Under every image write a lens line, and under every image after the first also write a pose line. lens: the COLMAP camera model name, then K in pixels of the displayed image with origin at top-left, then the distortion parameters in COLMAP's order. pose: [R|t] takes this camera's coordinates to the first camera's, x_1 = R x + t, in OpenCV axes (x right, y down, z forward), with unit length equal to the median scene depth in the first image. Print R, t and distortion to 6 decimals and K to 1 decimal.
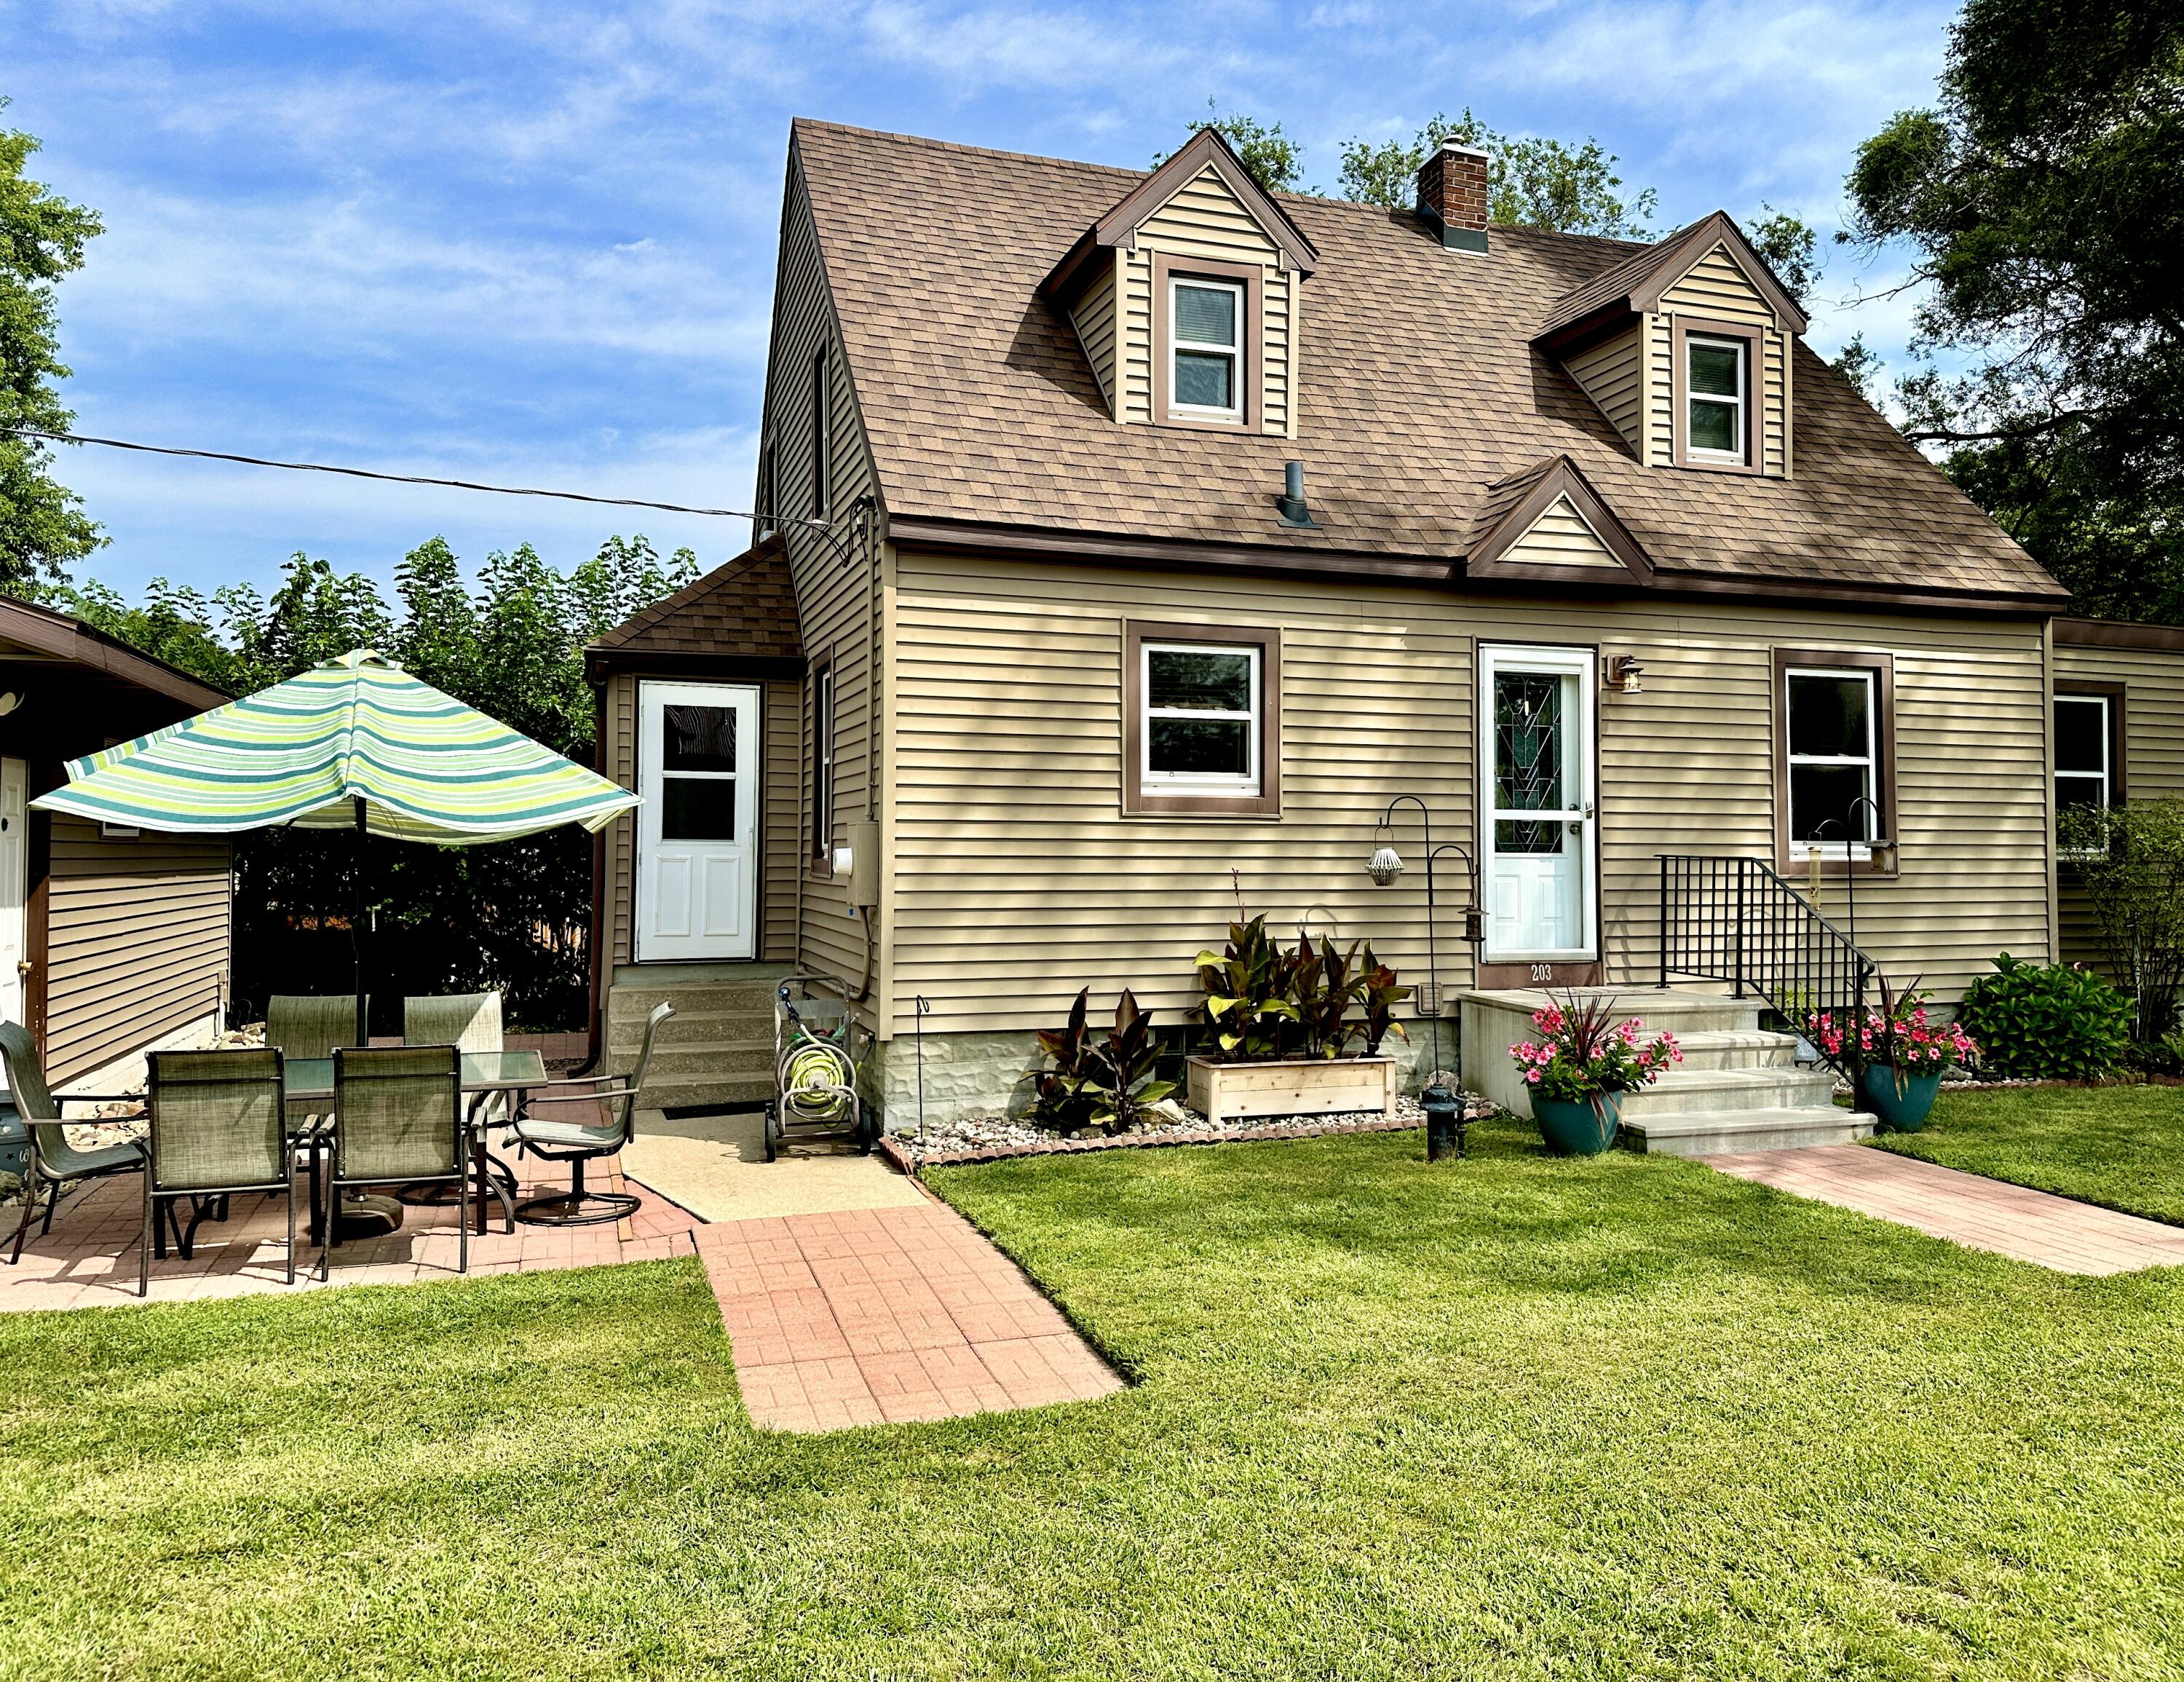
lens RADIAL K [[1593.7, 0, 1052.4], [0, 1593.7, 841.1], [0, 0, 1]] dist [0.056599, -0.049265]
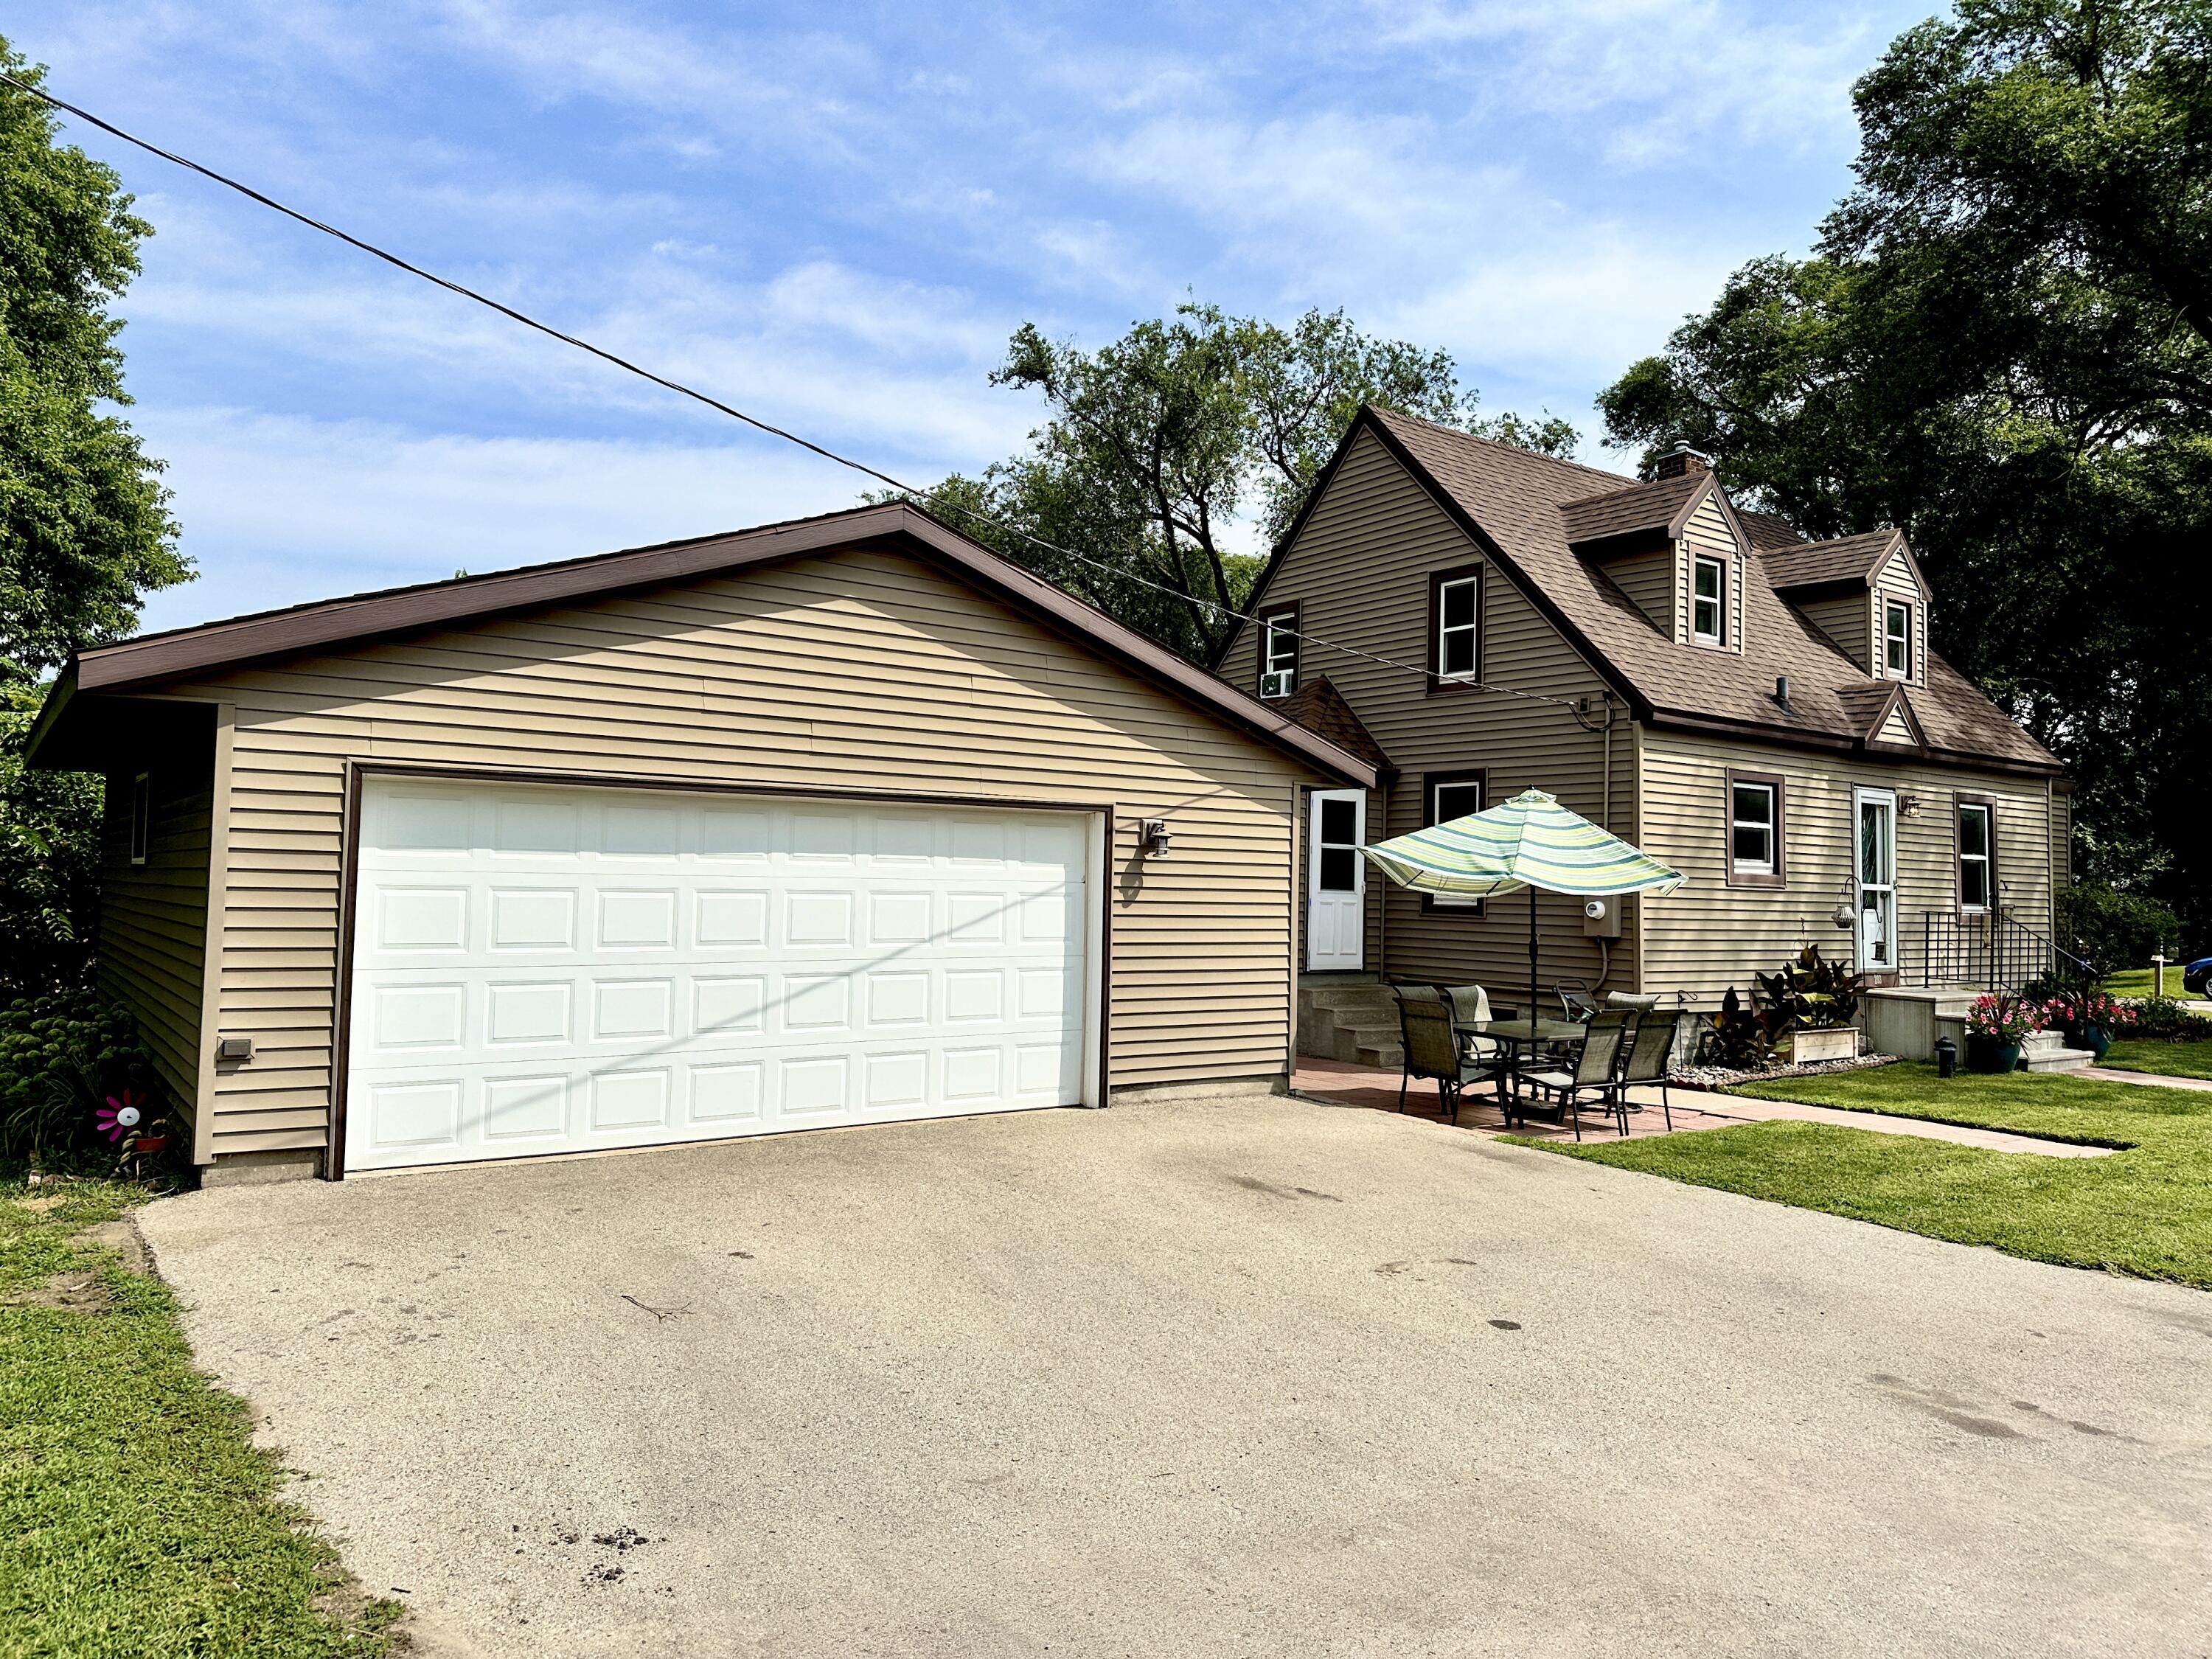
lens RADIAL K [[1590.7, 0, 1118.5], [0, 1590.7, 845.8], [0, 0, 1]] dist [0.089579, -0.094829]
pose [[0.939550, 0.025262, 0.341478, -1.052459], [-0.017790, 0.999529, -0.024997, -0.002986], [-0.341948, 0.017411, 0.939557, -0.348284]]
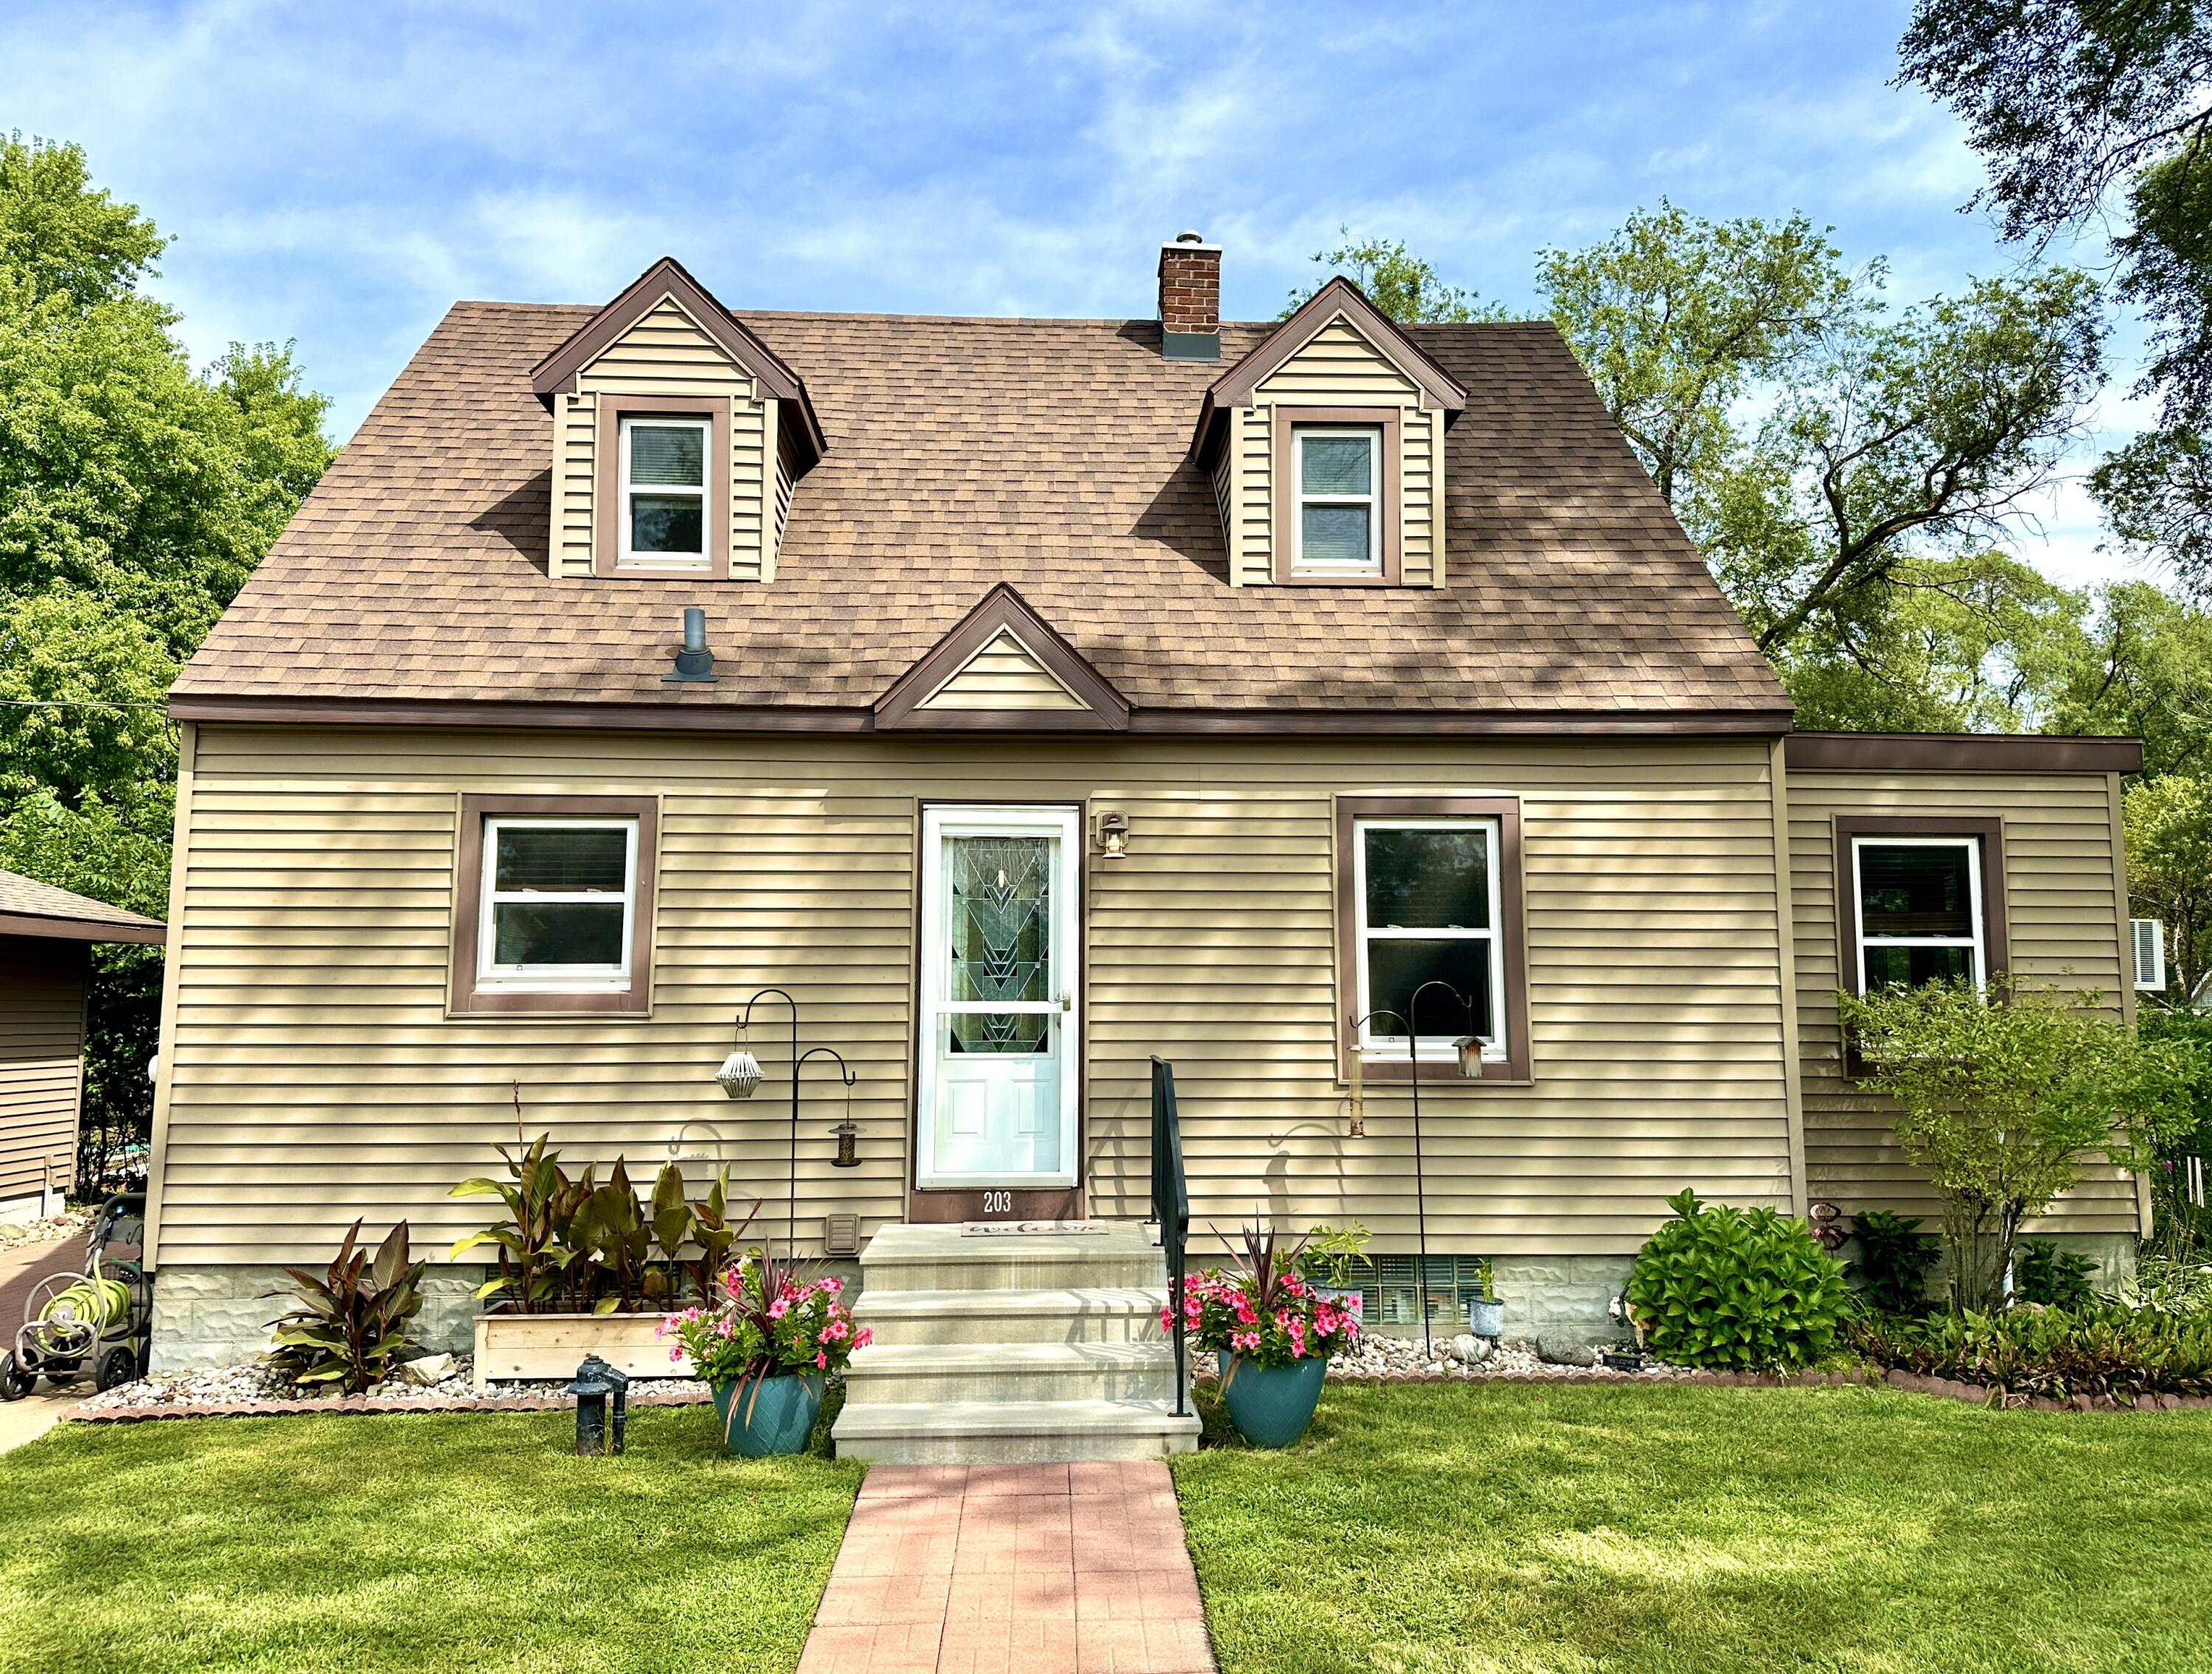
lens RADIAL K [[1614.1, 0, 1102.7], [0, 1614.1, 831.4], [0, 0, 1]] dist [0.056599, -0.049265]
pose [[0.965307, -0.031240, -0.259241, 0.577282], [0.005515, 0.995035, -0.099369, -0.023488], [0.261058, 0.094492, 0.960687, 0.203431]]
